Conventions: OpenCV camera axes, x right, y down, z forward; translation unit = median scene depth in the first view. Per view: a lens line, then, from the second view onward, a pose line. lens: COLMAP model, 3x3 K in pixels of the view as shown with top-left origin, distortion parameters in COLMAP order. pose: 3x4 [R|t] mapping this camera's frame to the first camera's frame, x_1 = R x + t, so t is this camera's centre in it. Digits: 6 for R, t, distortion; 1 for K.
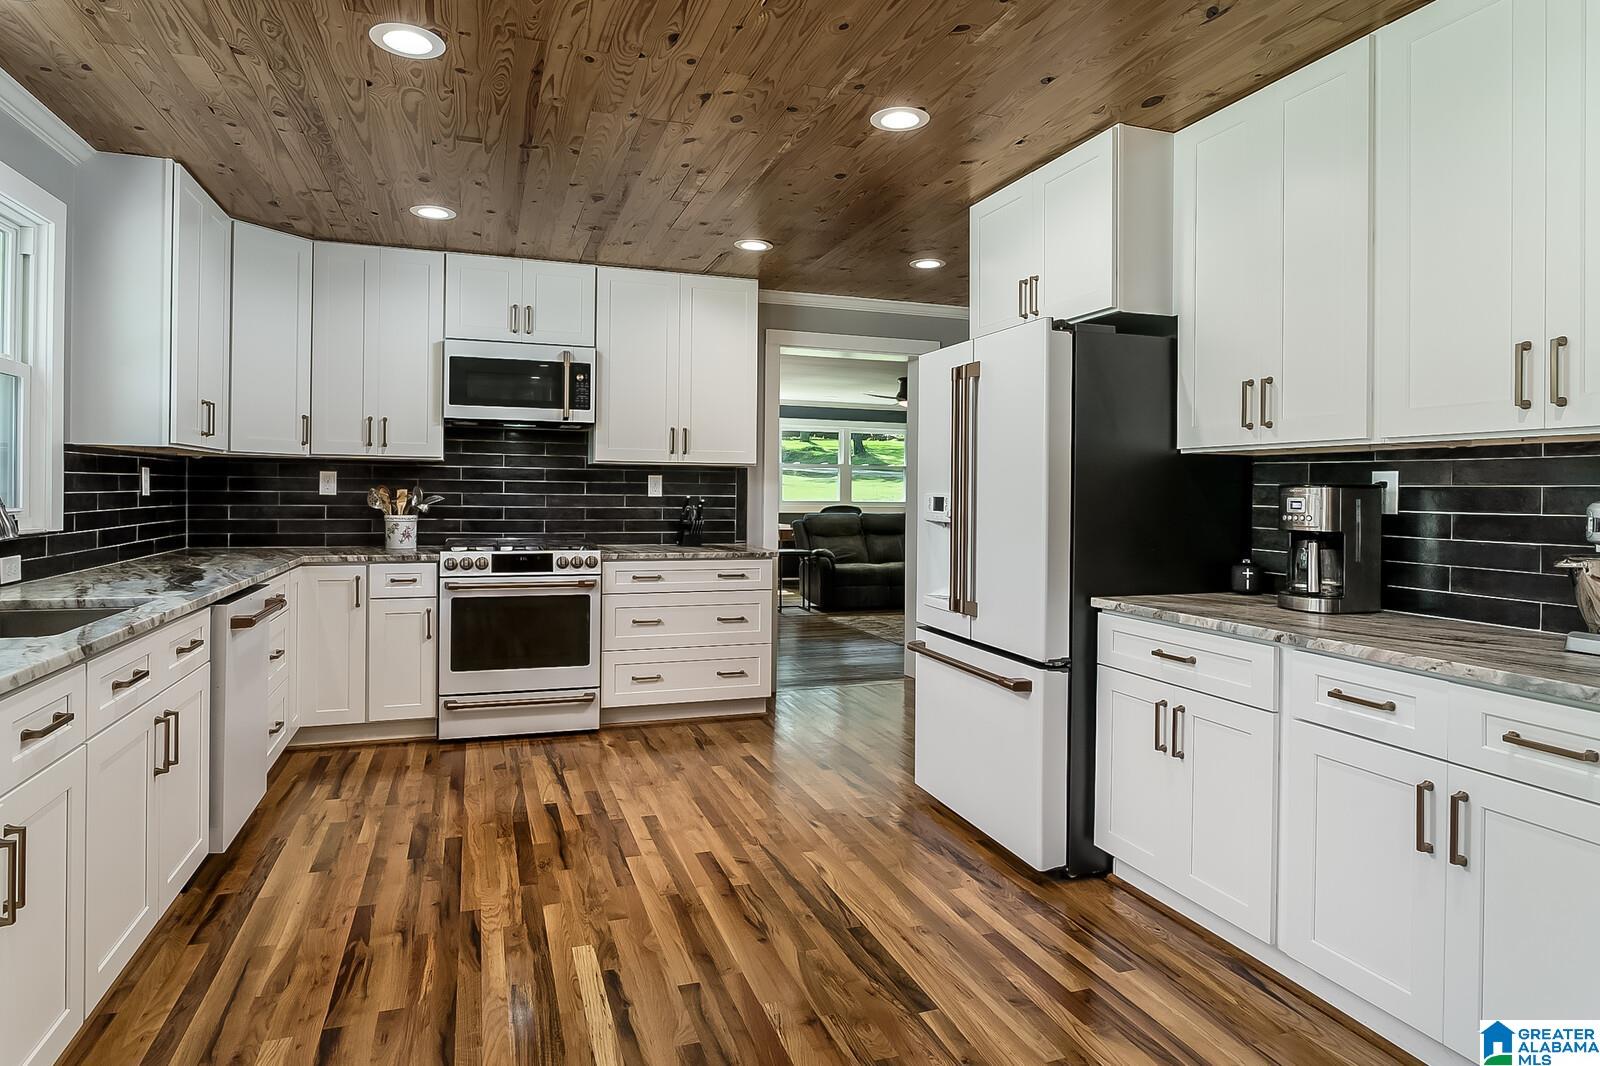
lens RADIAL K [[937.9, 0, 820.4], [0, 937.9, 491.5], [0, 0, 1]] dist [-0.014246, -0.000854]
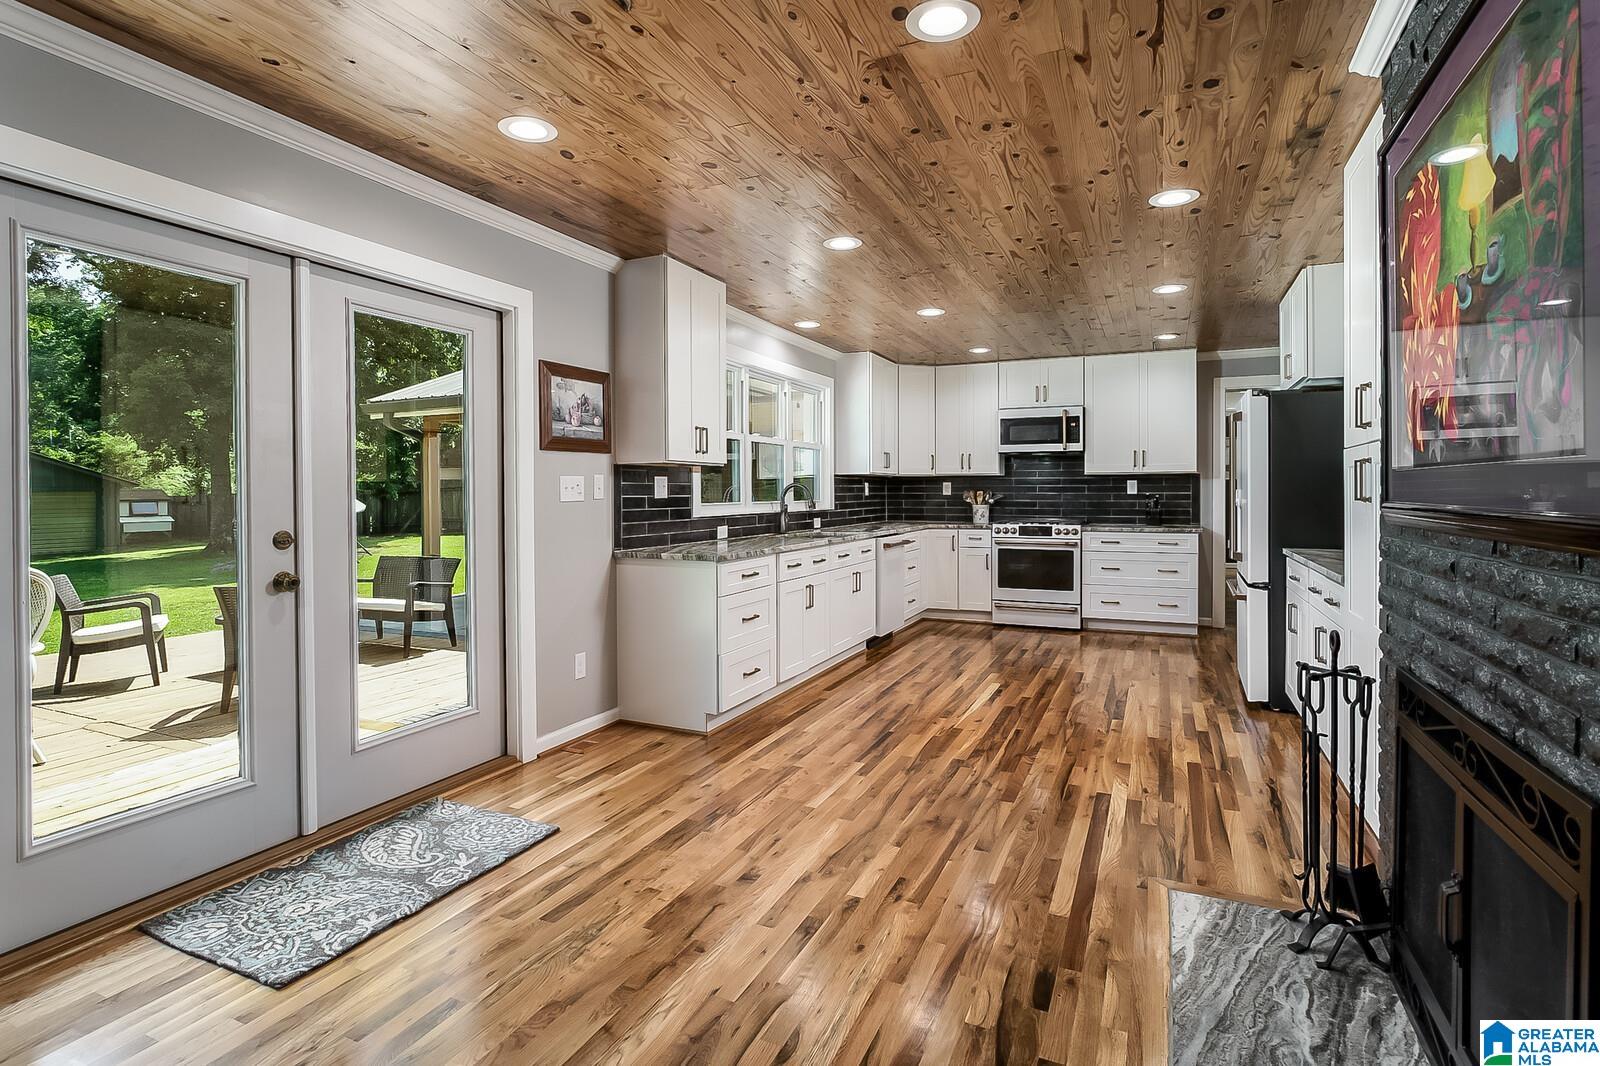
lens RADIAL K [[825.7, 0, 786.7], [0, 825.7, 499.5], [0, 0, 1]] dist [0.003308, 0.001279]
pose [[0.711768, -0.006059, -0.702388, 0.449938], [0.011122, 0.999935, 0.002646, 0.005562], [0.702326, -0.009695, 0.711789, -0.461345]]
